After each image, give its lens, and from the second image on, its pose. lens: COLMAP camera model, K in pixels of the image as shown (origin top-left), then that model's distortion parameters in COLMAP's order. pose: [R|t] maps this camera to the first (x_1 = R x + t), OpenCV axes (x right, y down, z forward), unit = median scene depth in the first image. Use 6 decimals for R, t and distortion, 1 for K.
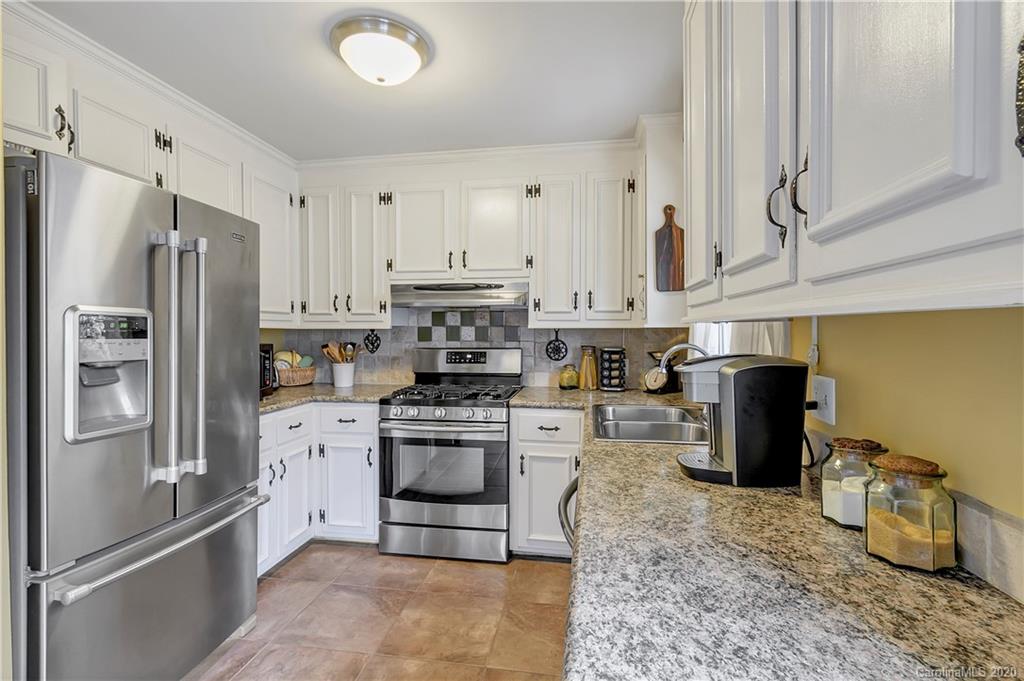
lens RADIAL K [[468.4, 0, 509.8], [0, 468.4, 337.2], [0, 0, 1]] dist [0.005044, -0.001266]
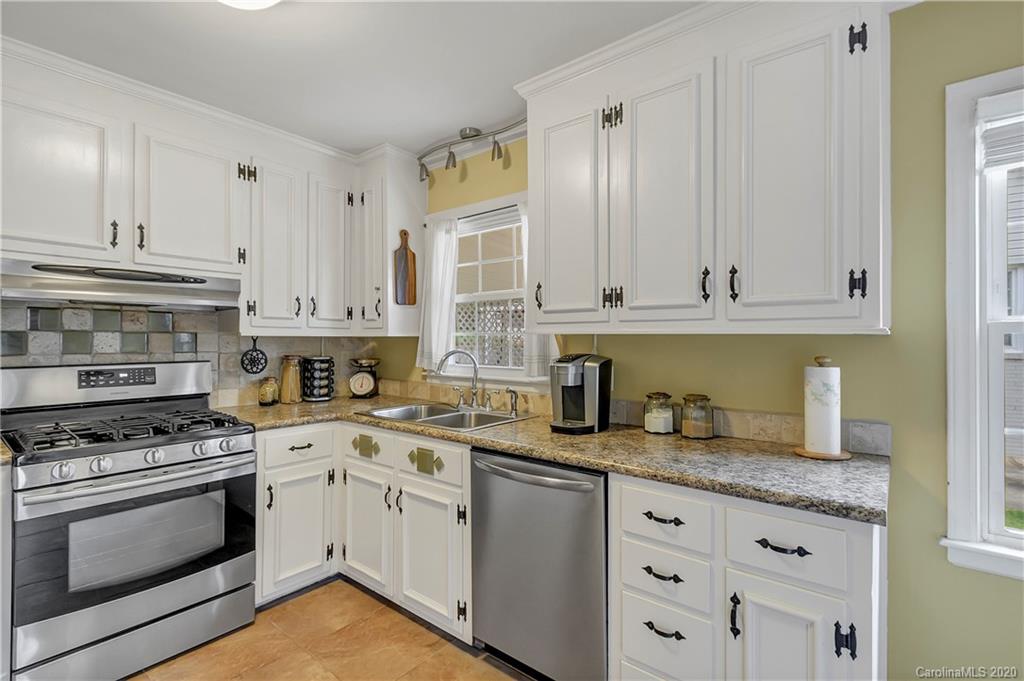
lens RADIAL K [[468.4, 0, 519.2], [0, 468.4, 337.1], [0, 0, 1]] dist [0.005044, -0.001266]
pose [[0.486919, 0.006369, 0.873424, -0.437924], [0.007690, 0.999903, -0.011579, -0.003377], [-0.873413, 0.012355, 0.486823, 0.164807]]
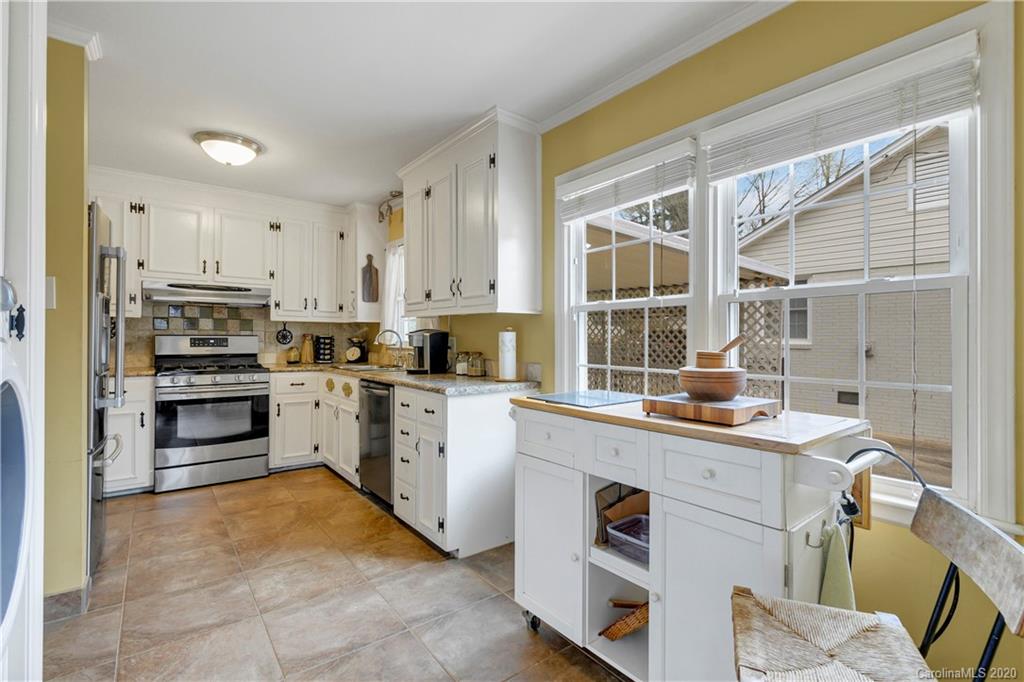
lens RADIAL K [[468.4, 0, 512.8], [0, 468.4, 337.7], [0, 0, 1]] dist [0.005044, -0.001266]
pose [[0.685048, 0.007251, 0.728461, -0.495724], [0.000587, 0.999945, -0.010505, 0.048140], [-0.728497, 0.007624, 0.685006, -0.528282]]
